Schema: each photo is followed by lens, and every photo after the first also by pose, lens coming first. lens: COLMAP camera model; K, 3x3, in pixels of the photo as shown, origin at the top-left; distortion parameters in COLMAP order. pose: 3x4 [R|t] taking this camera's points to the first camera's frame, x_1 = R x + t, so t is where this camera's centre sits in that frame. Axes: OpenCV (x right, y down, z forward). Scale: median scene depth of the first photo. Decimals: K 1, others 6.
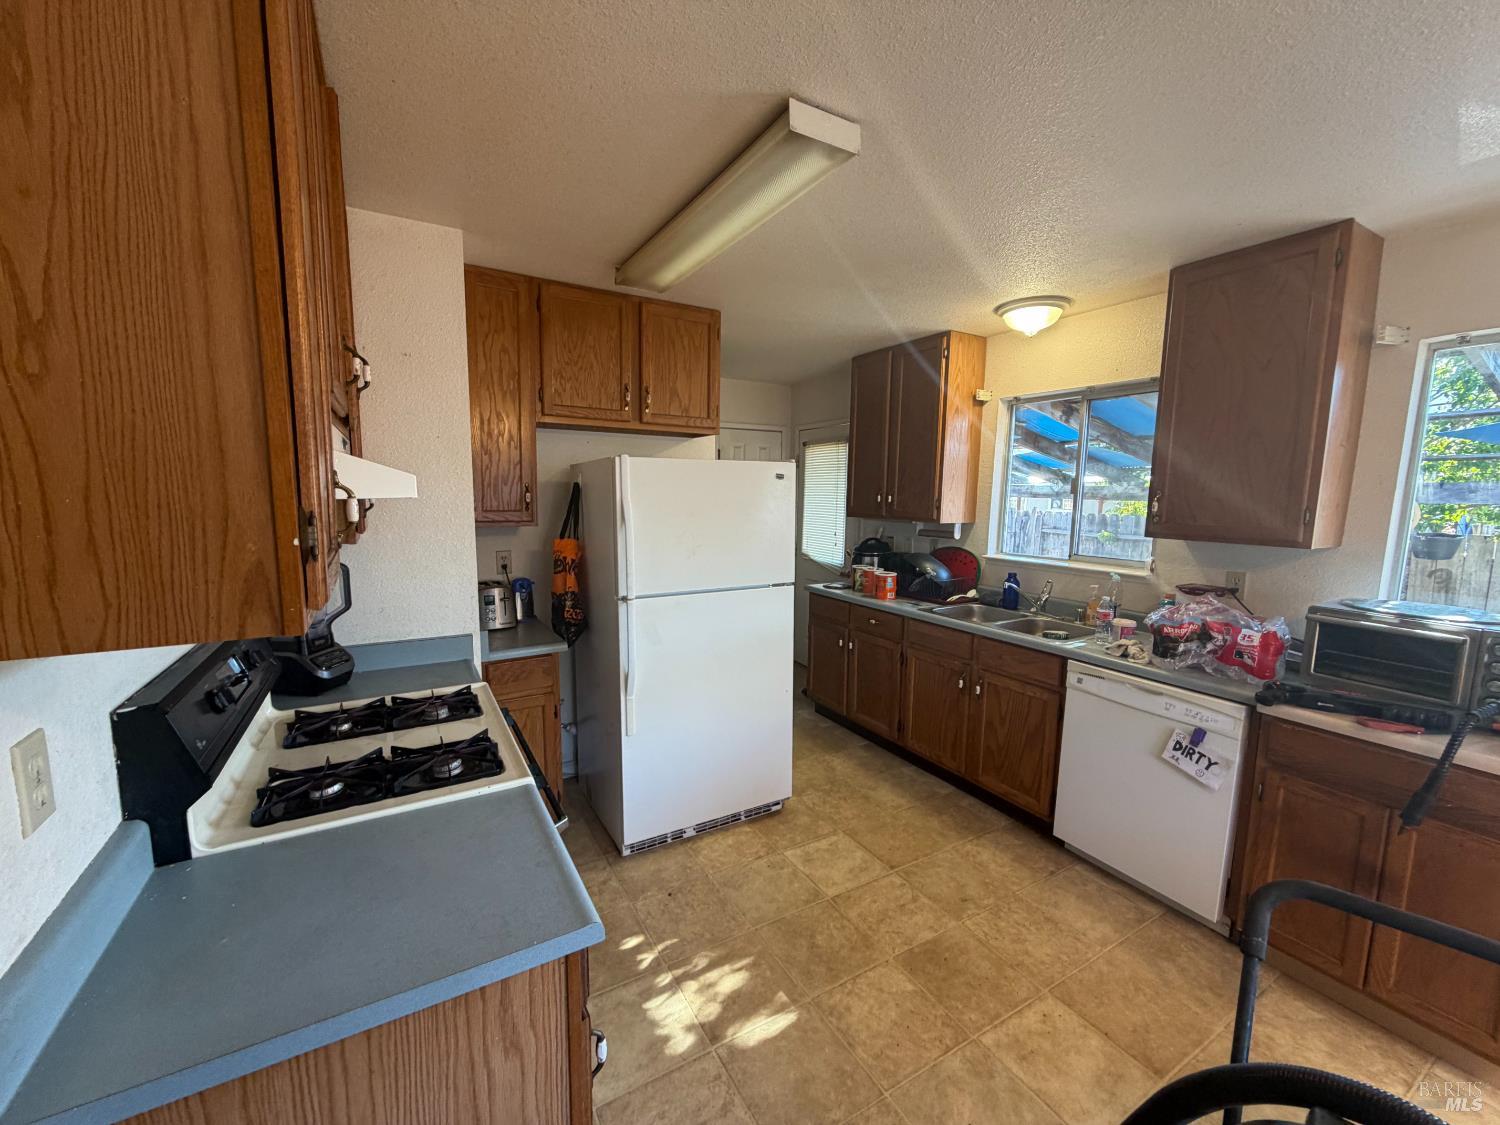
lens RADIAL K [[594.7, 0, 750.0], [0, 594.7, 562.5], [0, 0, 1]] dist [-0.001190, 0.000019]
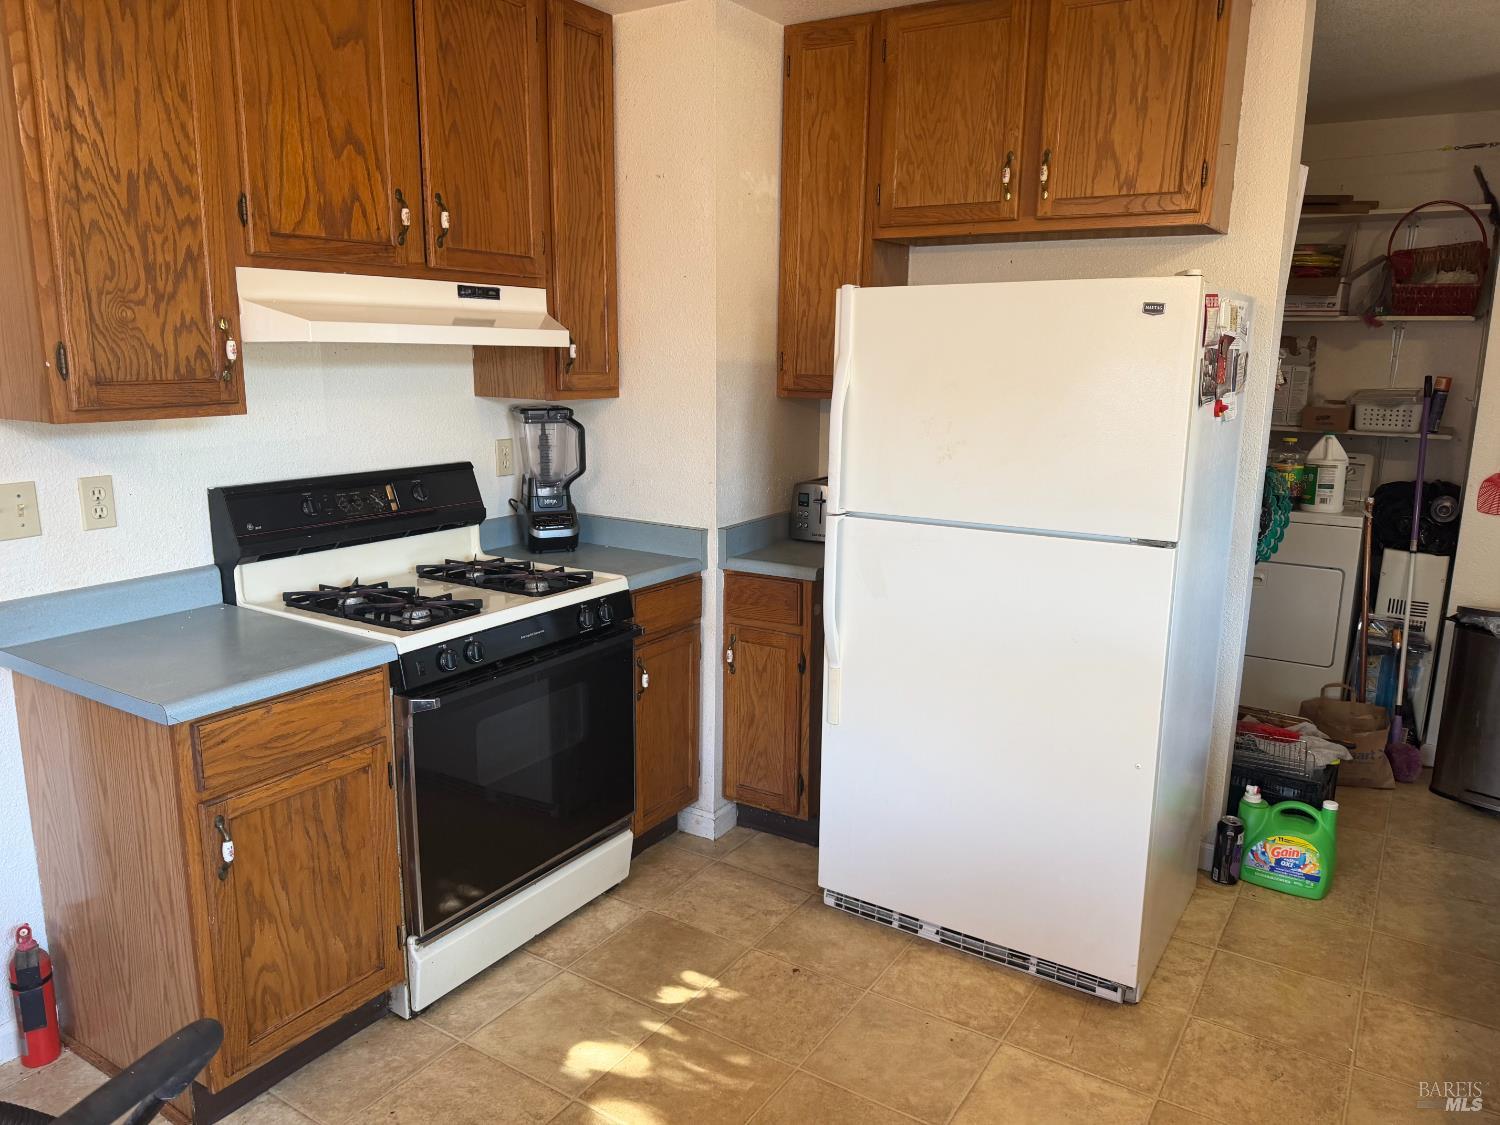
lens RADIAL K [[1065.7, 0, 750.0], [0, 1065.7, 562.5], [0, 0, 1]] dist [0.026404, -0.002315]
pose [[0.457534, 0.172659, -0.872268, 0.666238], [-0.111608, 0.984360, 0.136305, -0.028941], [0.882160, 0.034988, 0.469648, 0.330566]]
